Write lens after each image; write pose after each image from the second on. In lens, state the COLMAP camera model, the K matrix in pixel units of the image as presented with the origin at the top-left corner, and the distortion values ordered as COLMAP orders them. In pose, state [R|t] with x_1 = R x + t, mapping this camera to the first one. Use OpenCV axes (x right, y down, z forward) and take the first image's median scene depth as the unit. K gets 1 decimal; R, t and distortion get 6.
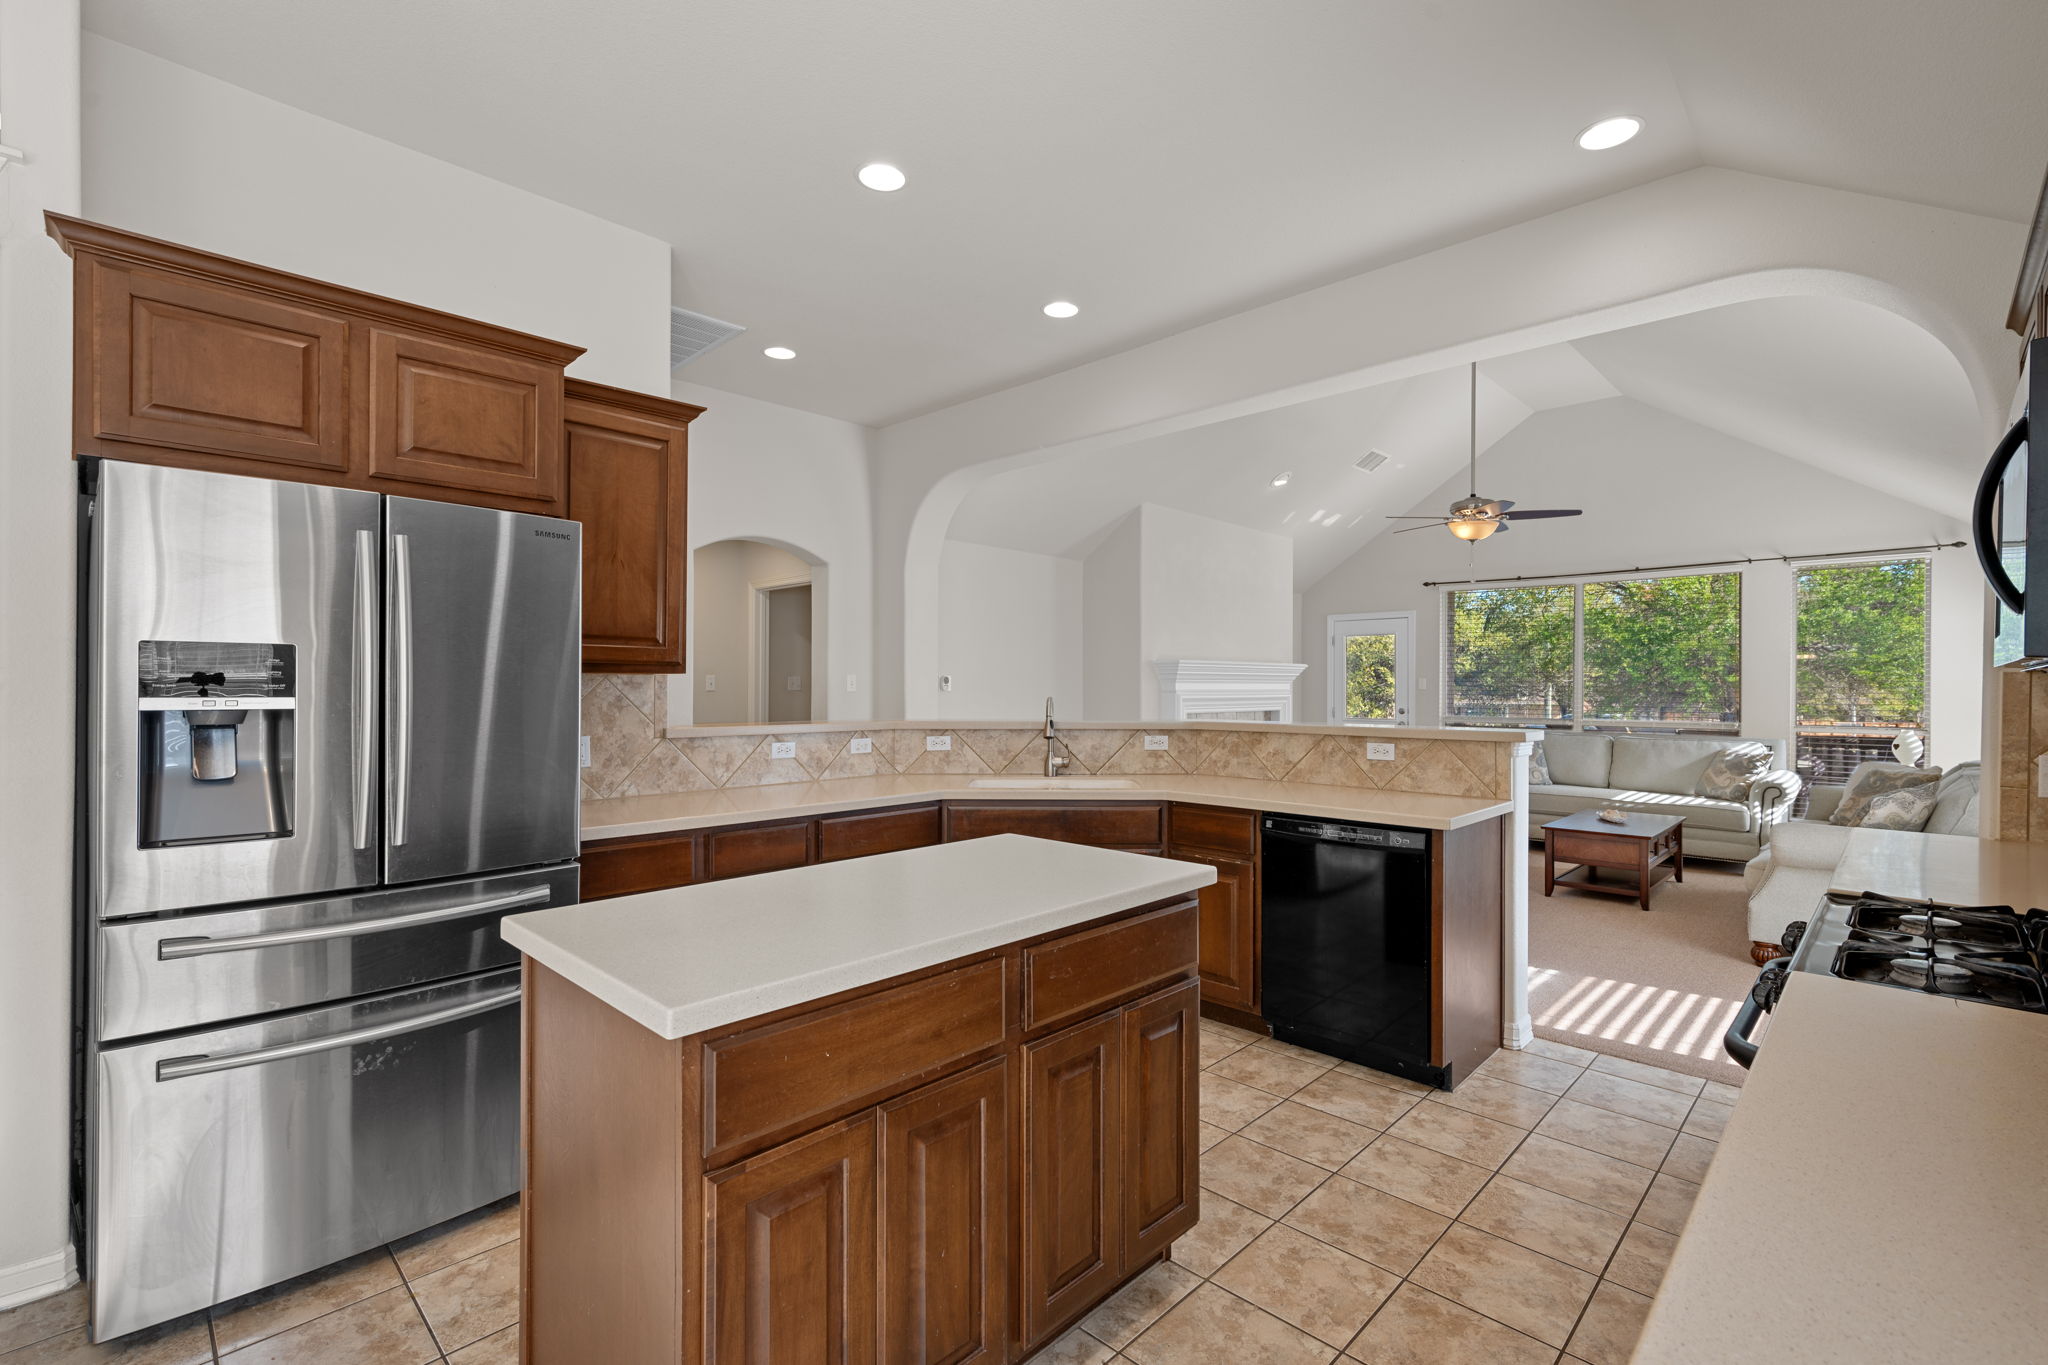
lens RADIAL K [[915.2, 0, 1027.3], [0, 915.2, 677.8], [0, 0, 1]] dist [-0.005054, -0.000039]
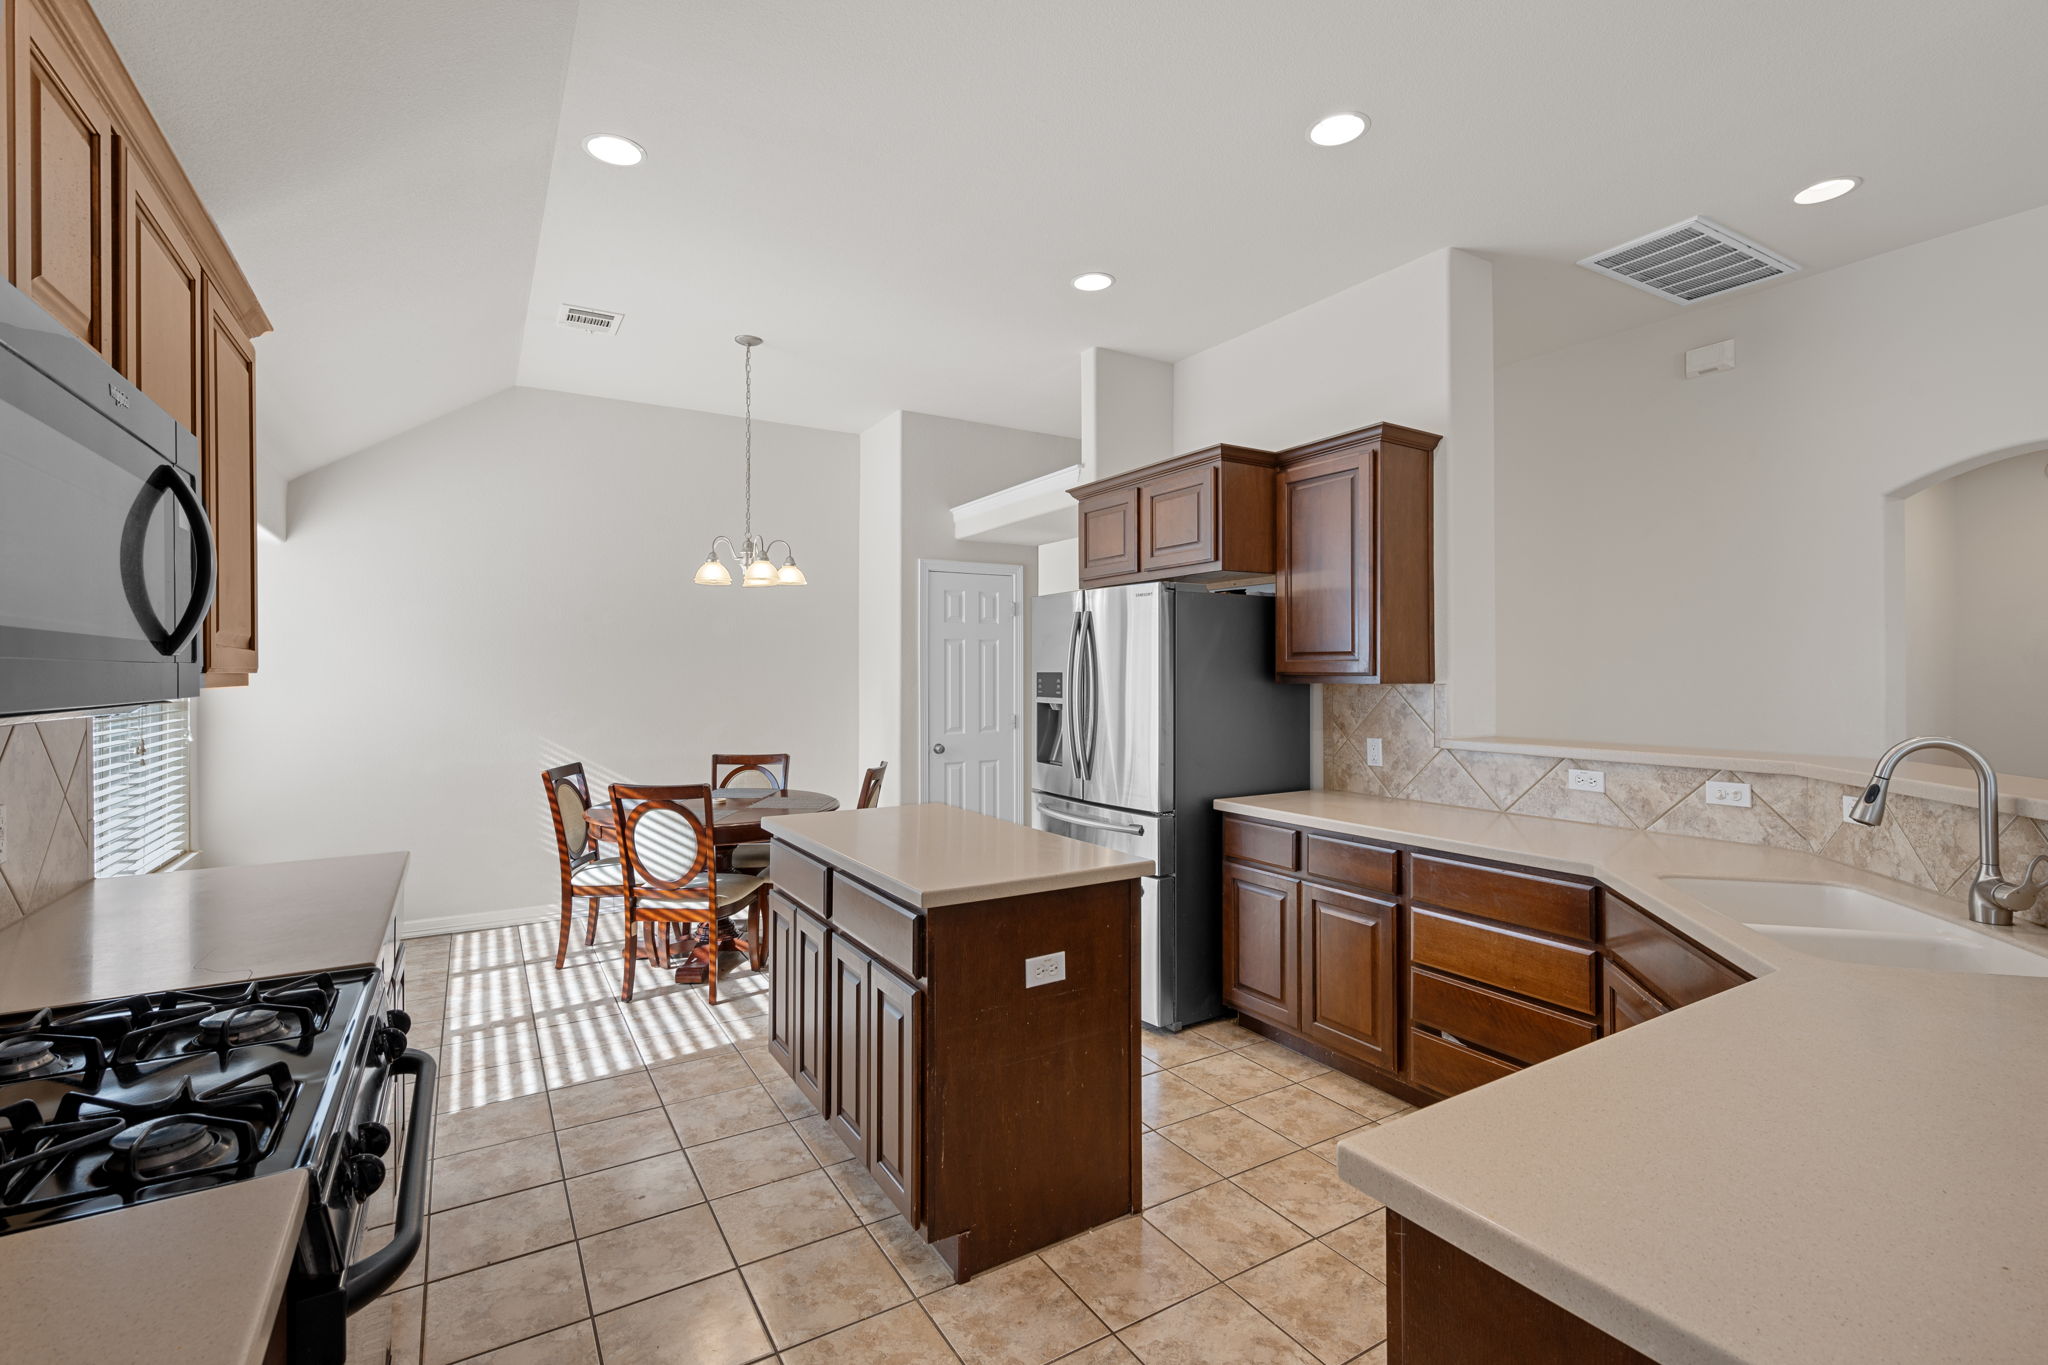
lens RADIAL K [[915.2, 0, 1027.2], [0, 915.2, 670.5], [0, 0, 1]] dist [-0.005054, -0.000039]
pose [[-0.251617, -0.004015, -0.967818, 0.641122], [0.010004, 0.999927, -0.006749, -0.015144], [0.967775, -0.011380, -0.251559, 0.772086]]
